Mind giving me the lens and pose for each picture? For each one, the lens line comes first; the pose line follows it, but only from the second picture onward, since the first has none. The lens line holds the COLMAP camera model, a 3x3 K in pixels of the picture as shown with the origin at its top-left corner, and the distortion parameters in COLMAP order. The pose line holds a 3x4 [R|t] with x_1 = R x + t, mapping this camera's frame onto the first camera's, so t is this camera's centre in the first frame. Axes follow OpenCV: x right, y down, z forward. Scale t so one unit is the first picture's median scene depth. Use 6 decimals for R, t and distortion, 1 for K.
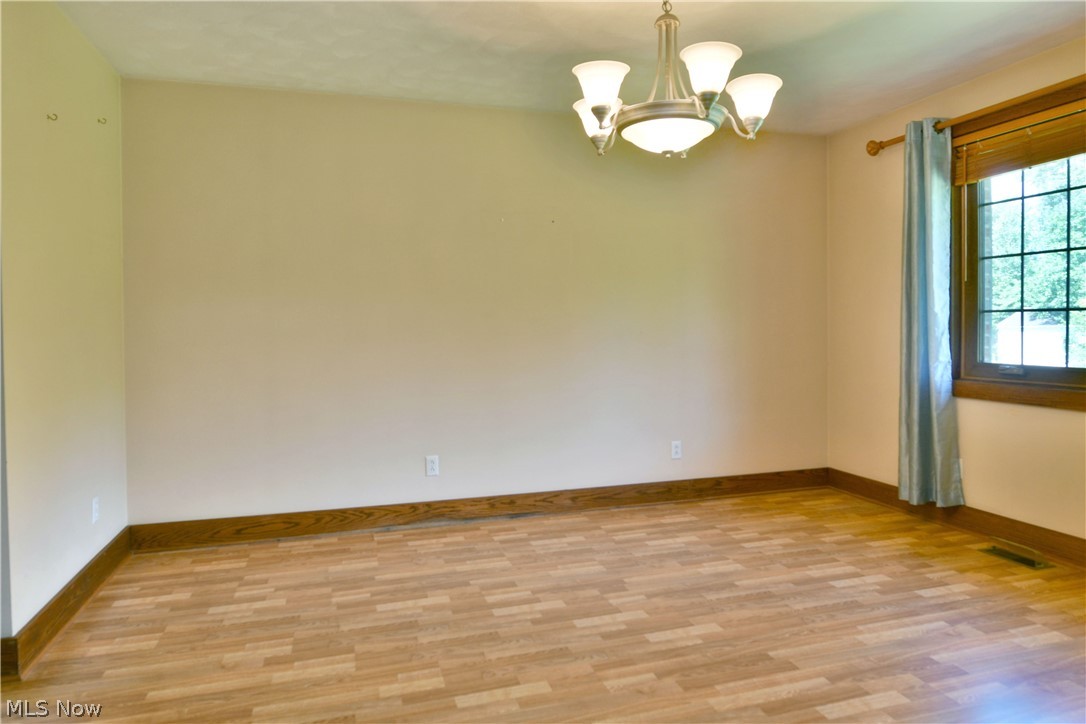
lens RADIAL K [[662.7, 0, 545.3], [0, 662.7, 348.3], [0, 0, 1]] dist [-0.001471, 0.000569]
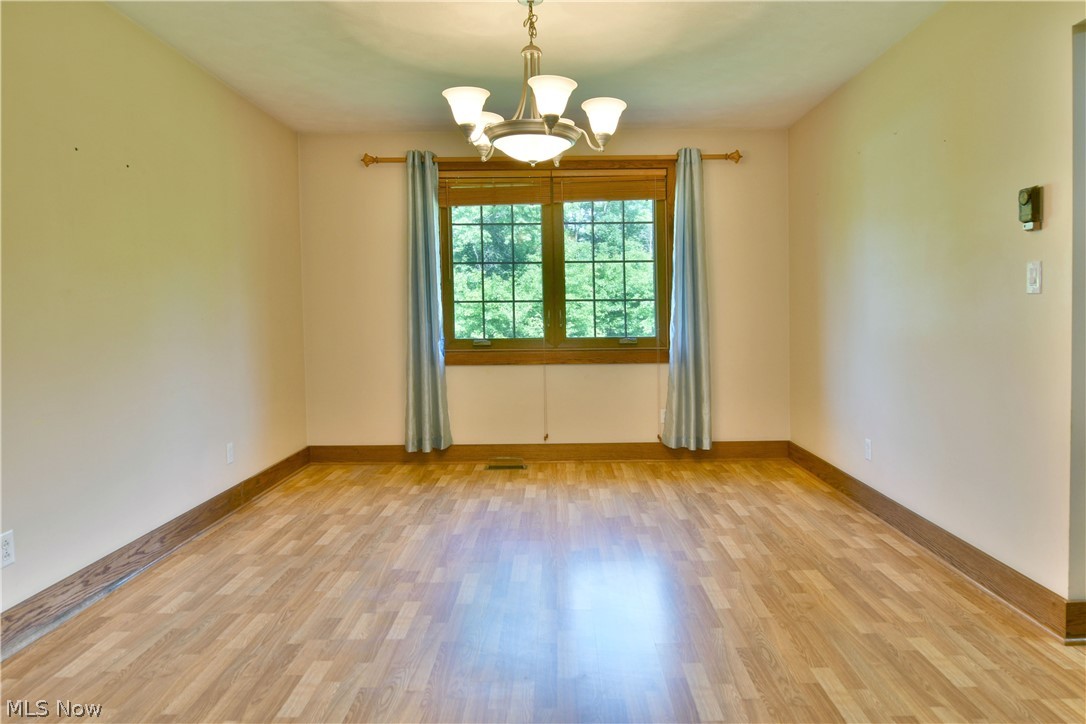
lens RADIAL K [[662.7, 0, 545.3], [0, 662.7, 348.3], [0, 0, 1]] dist [-0.001471, 0.000569]
pose [[0.304765, -0.038472, 0.951650, -0.595643], [0.038459, 0.998866, 0.028065, 0.008267], [-0.951651, 0.028046, 0.305899, 0.399880]]
